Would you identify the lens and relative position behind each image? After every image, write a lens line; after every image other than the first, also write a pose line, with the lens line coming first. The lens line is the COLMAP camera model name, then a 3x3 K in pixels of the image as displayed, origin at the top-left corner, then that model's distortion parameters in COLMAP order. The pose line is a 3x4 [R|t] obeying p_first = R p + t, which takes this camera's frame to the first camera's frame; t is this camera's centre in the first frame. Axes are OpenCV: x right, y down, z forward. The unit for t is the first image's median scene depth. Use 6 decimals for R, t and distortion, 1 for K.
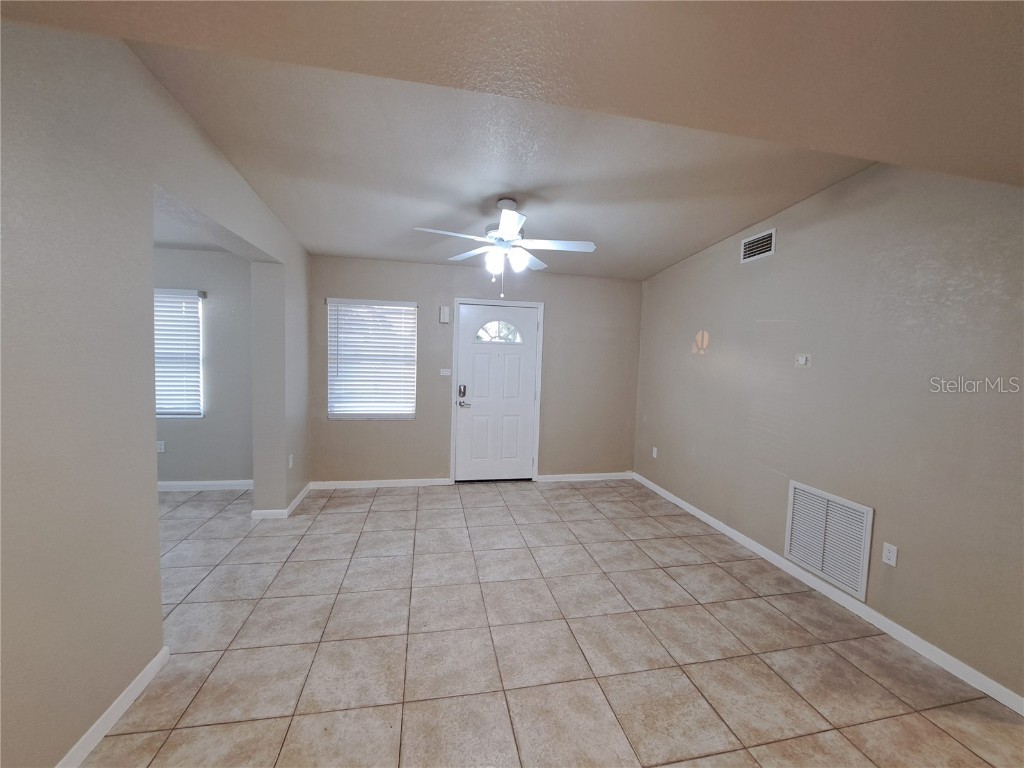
lens RADIAL K [[408.6, 0, 511.5], [0, 408.6, 380.7], [0, 0, 1]] dist [-0.017450, -0.000598]
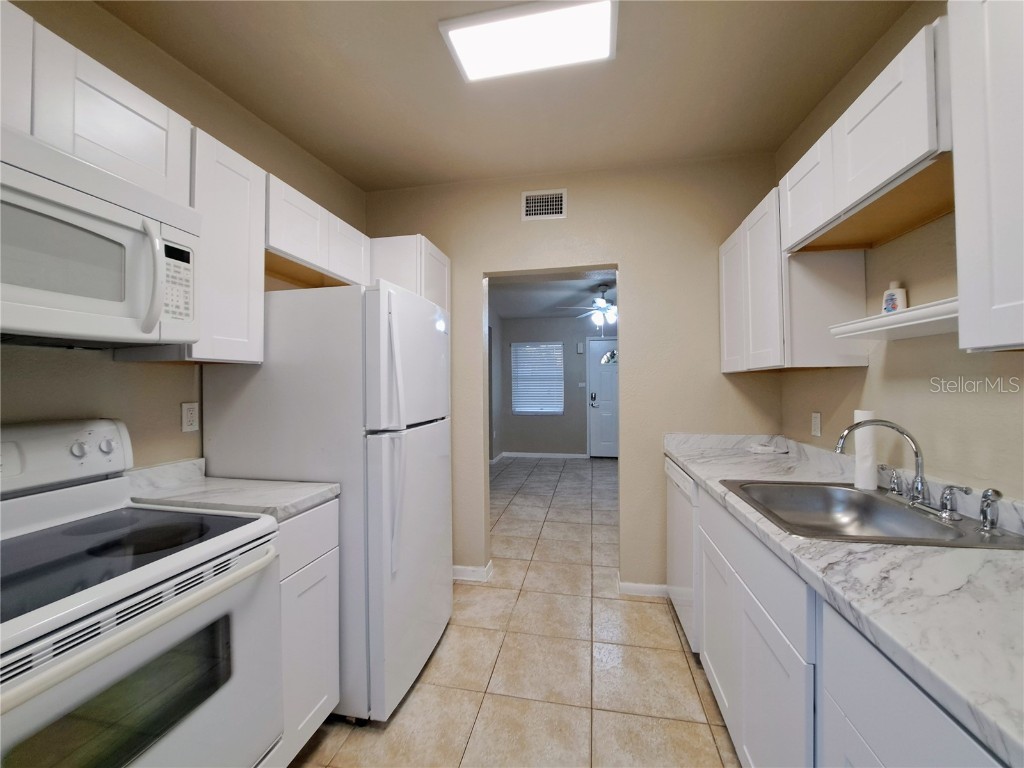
lens RADIAL K [[408.6, 0, 512.2], [0, 408.6, 382.3], [0, 0, 1]] dist [-0.017450, -0.000598]
pose [[0.923030, -0.039866, -0.382656, 0.281130], [0.012184, 0.997147, -0.074495, 0.122854], [0.384534, 0.064098, 0.920883, -0.793053]]
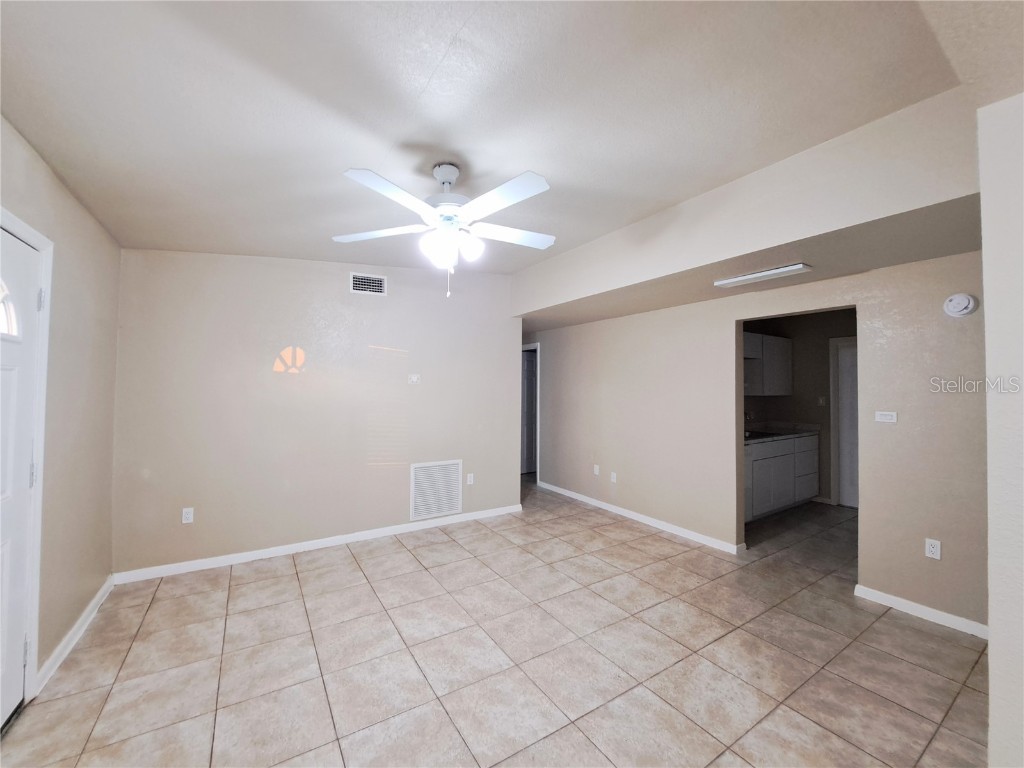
lens RADIAL K [[408.6, 0, 508.9], [0, 408.6, 379.6], [0, 0, 1]] dist [-0.017450, -0.000598]
pose [[-0.353712, -0.014615, 0.935240, -0.690741], [0.043415, 0.998544, 0.032024, -0.071999], [-0.934346, 0.051931, -0.352562, 1.087282]]
